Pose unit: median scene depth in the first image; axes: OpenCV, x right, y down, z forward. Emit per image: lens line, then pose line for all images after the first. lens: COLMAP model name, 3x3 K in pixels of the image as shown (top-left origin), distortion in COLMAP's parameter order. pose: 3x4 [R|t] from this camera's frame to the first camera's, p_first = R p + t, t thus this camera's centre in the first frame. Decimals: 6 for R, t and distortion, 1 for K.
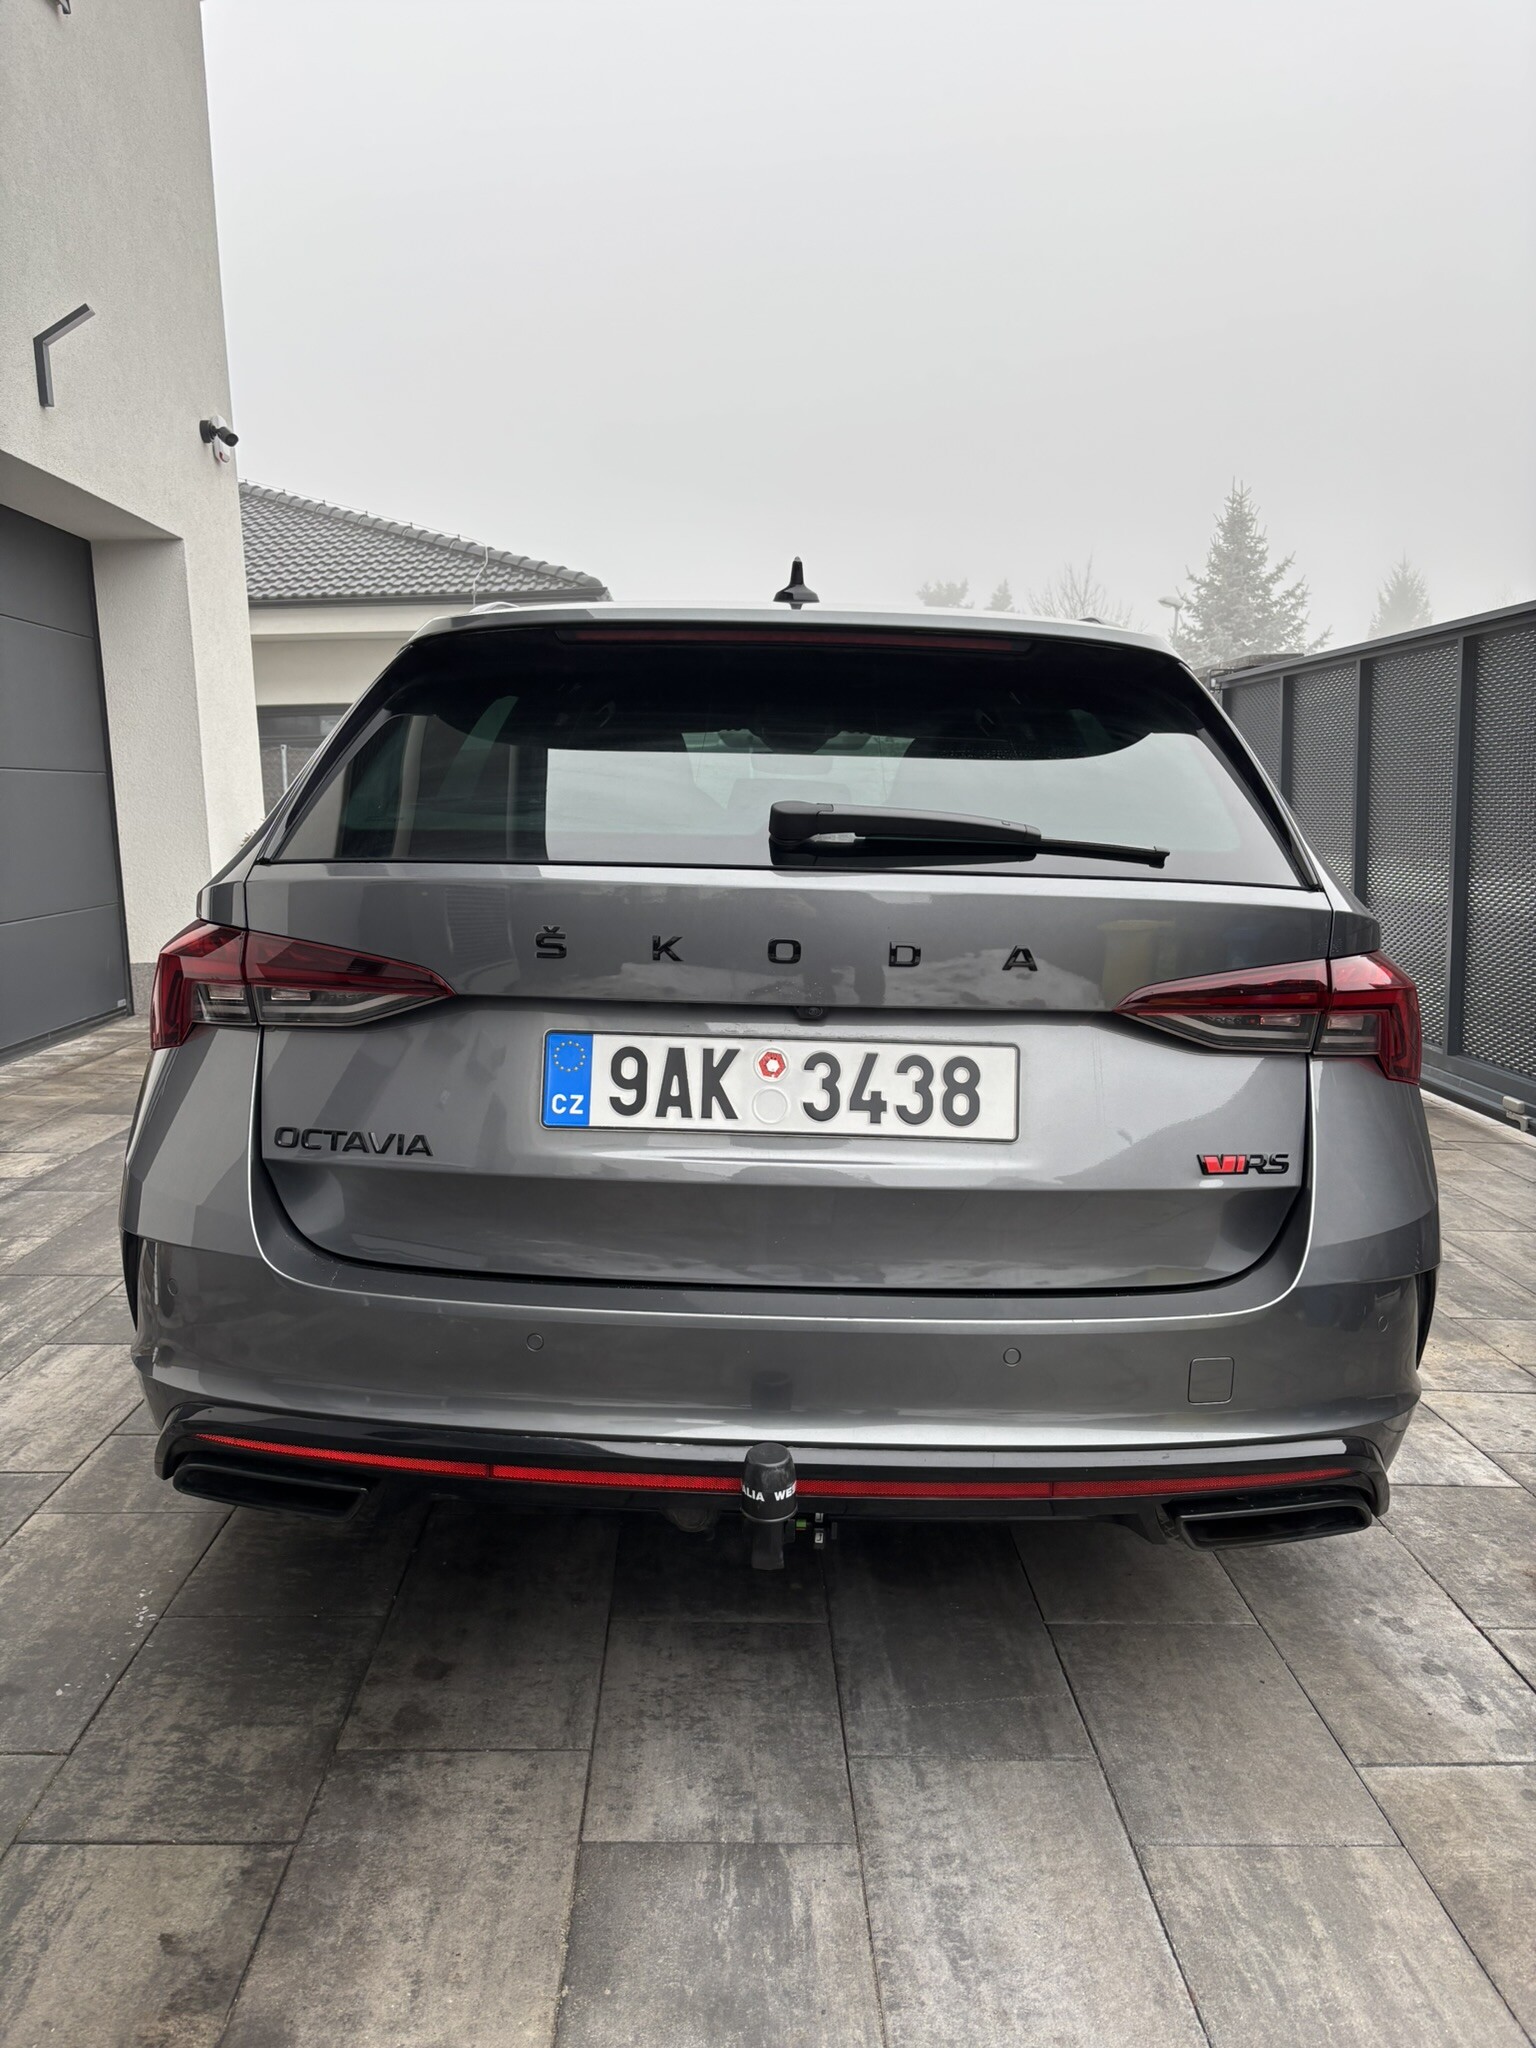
lens RADIAL K [[1563.2, 0, 774.2], [0, 1563.2, 1029.0], [0, 0, 1]] dist [0.022193, -0.047561]
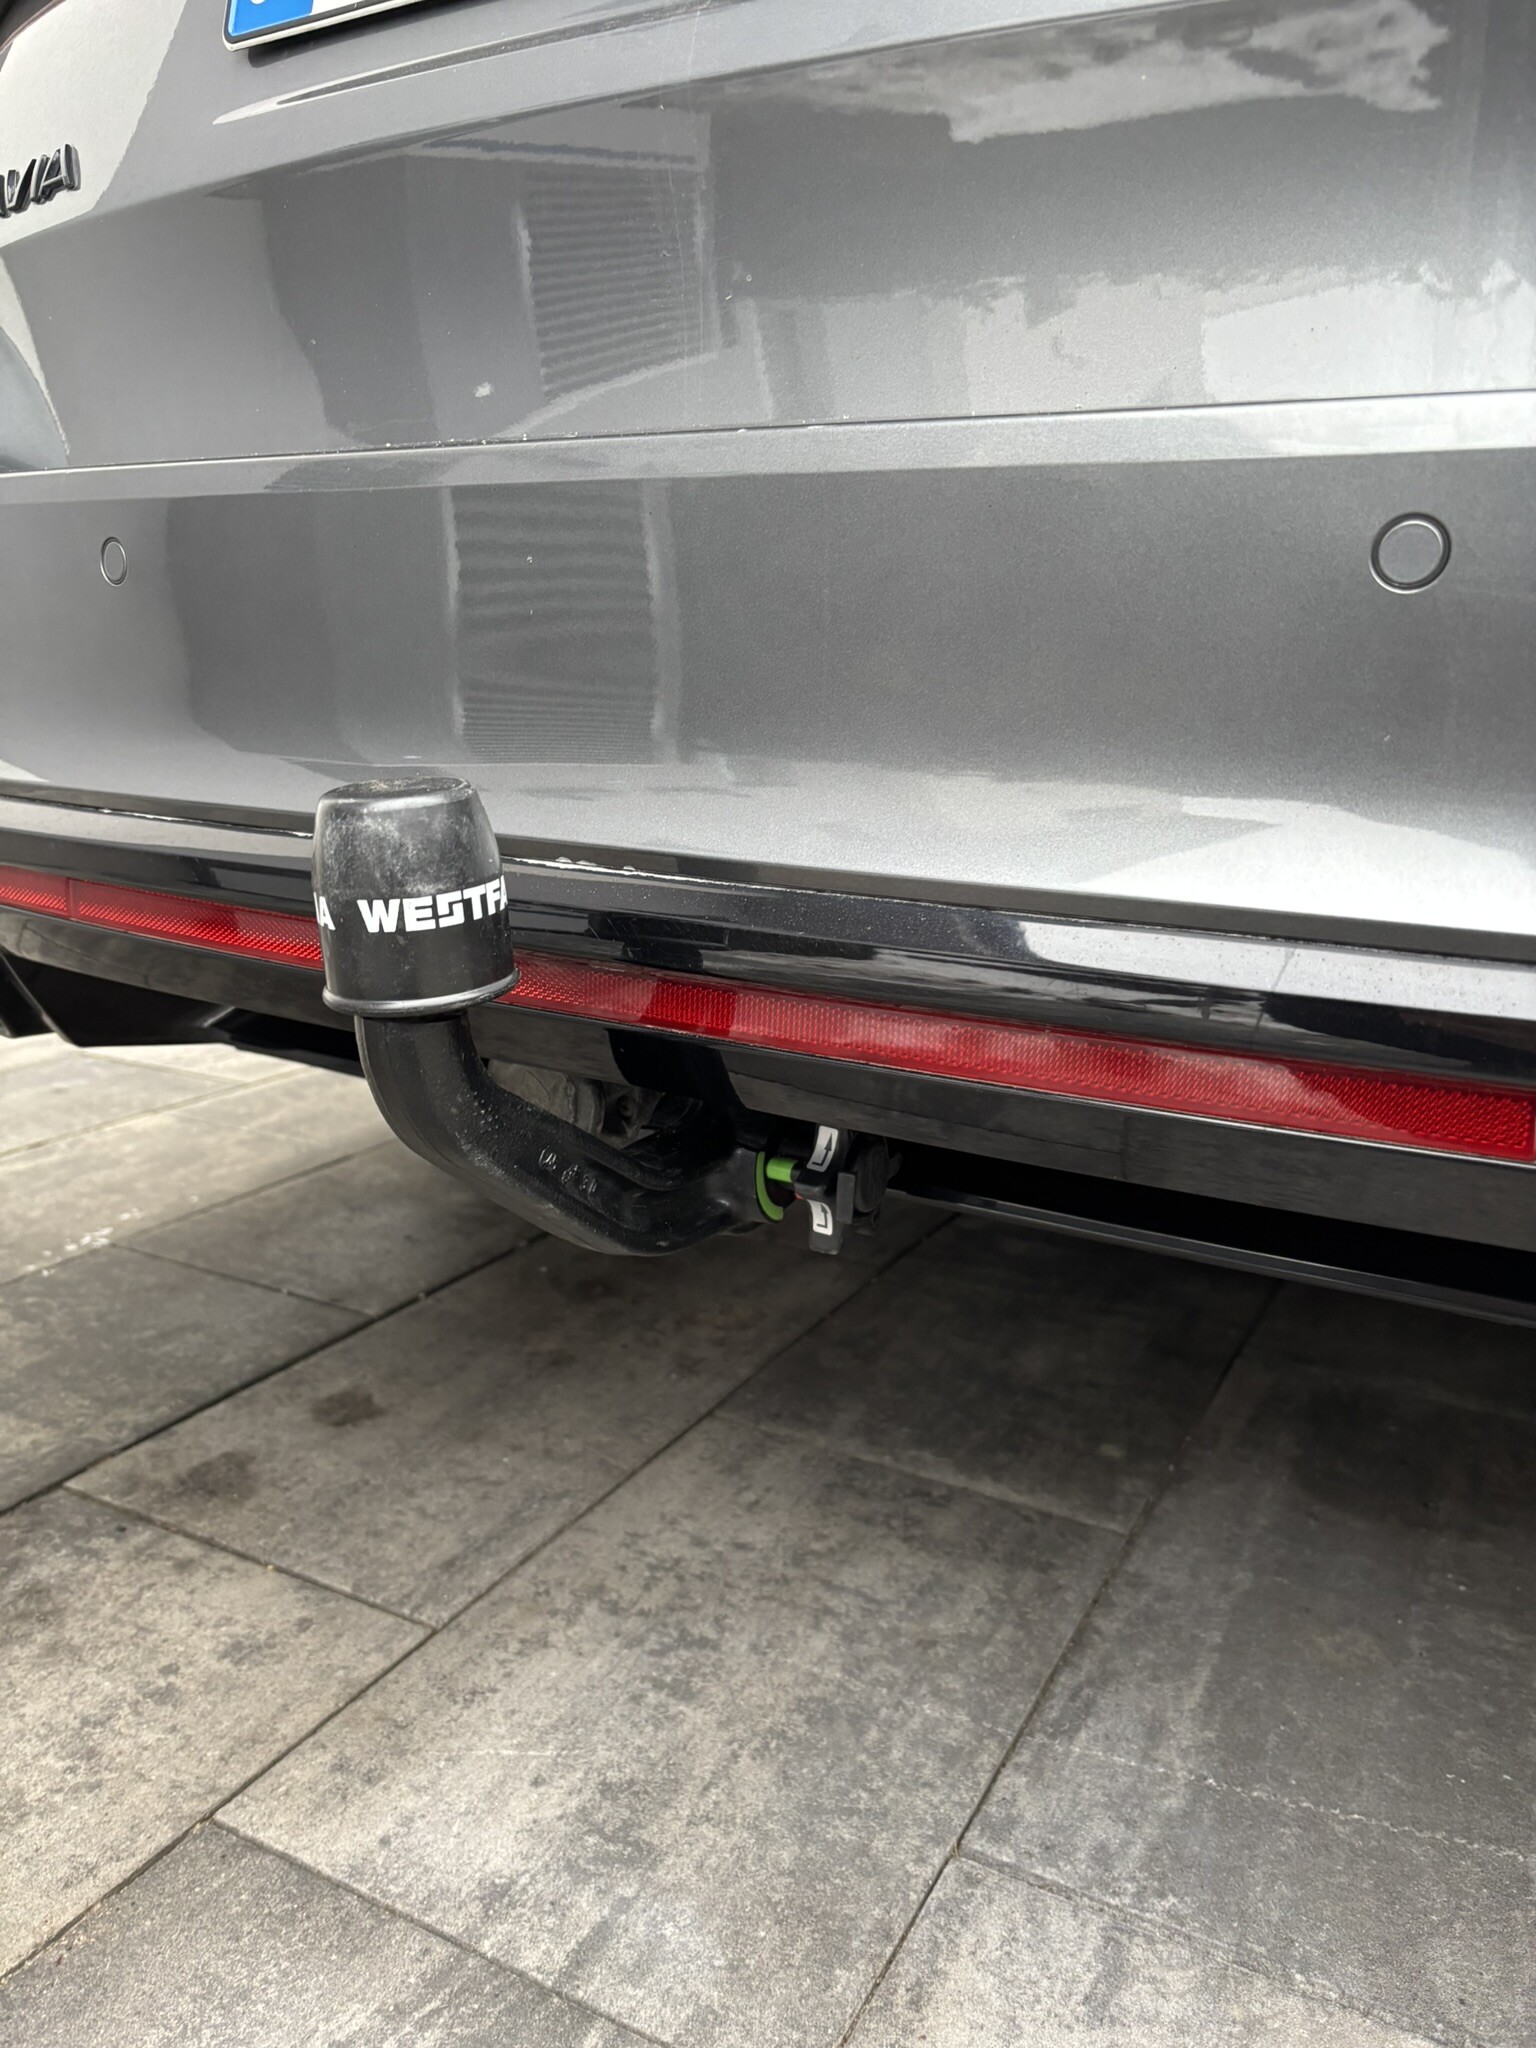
lens RADIAL K [[1563.2, 0, 758.4], [0, 1563.2, 1034.3], [0, 0, 1]] dist [0.022193, -0.047561]
pose [[0.864297, 0.112524, -0.490234, 0.163718], [-0.080323, 0.993024, 0.086318, 0.230705], [0.496527, -0.035228, 0.867306, 0.630354]]
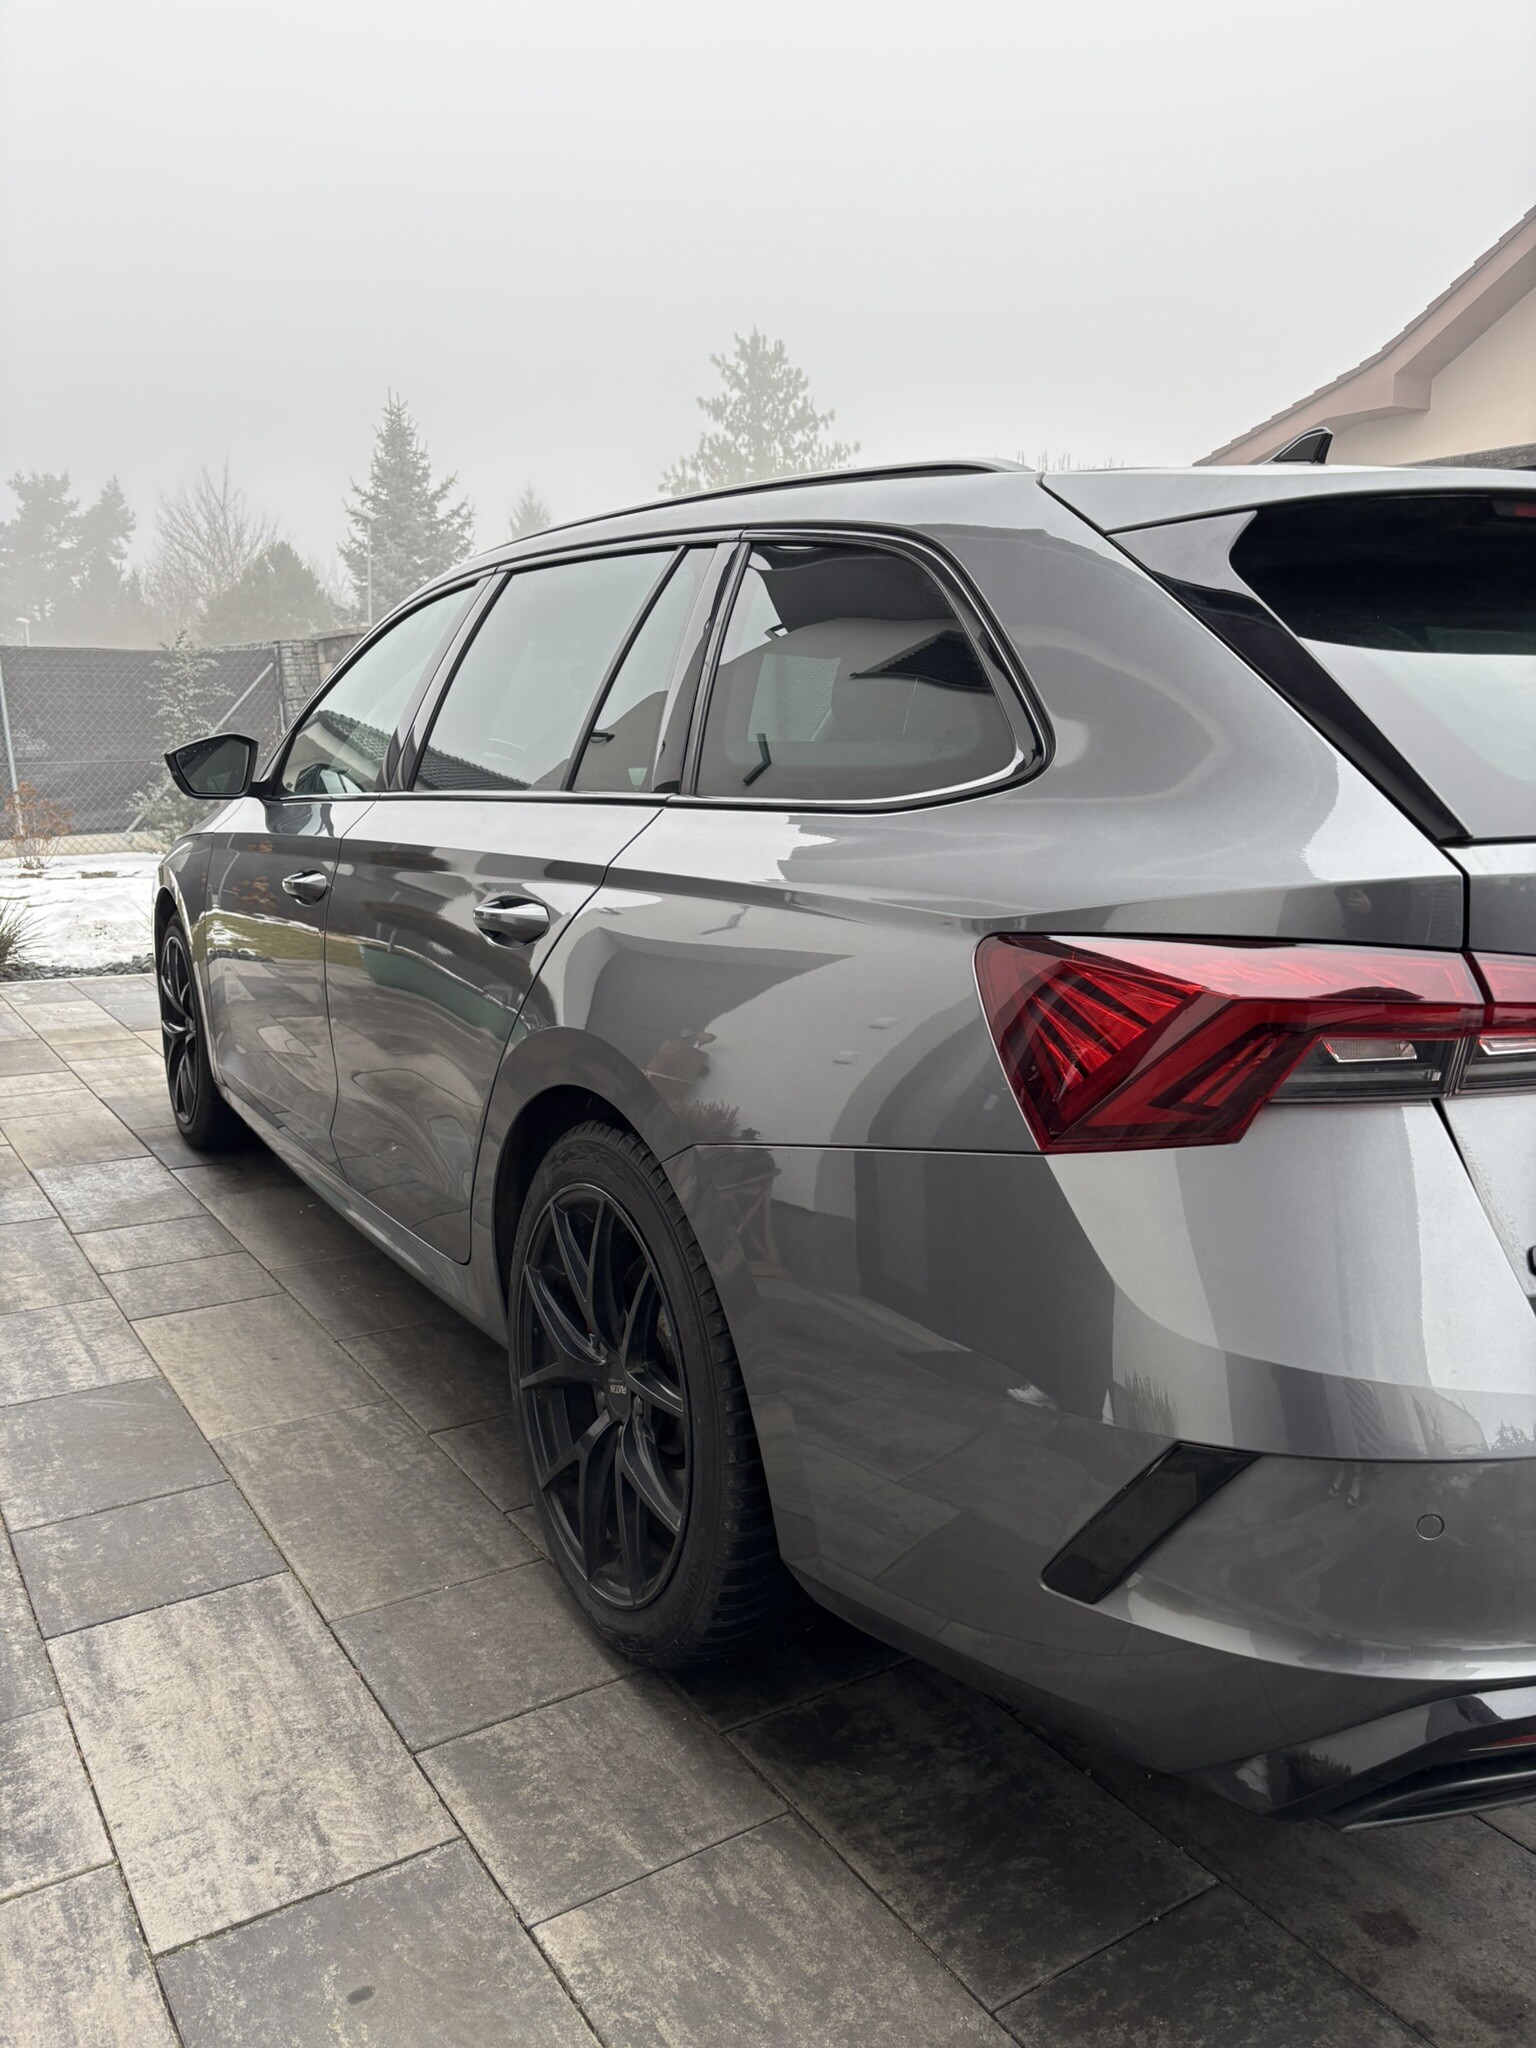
lens RADIAL K [[1563.2, 0, 763.5], [0, 1563.2, 1033.6], [0, 0, 1]] dist [0.022193, -0.047561]
pose [[0.854356, -0.102567, 0.509466, -0.845824], [0.075381, 0.994421, 0.073787, -0.099501], [-0.514192, -0.024637, 0.857321, 0.545197]]
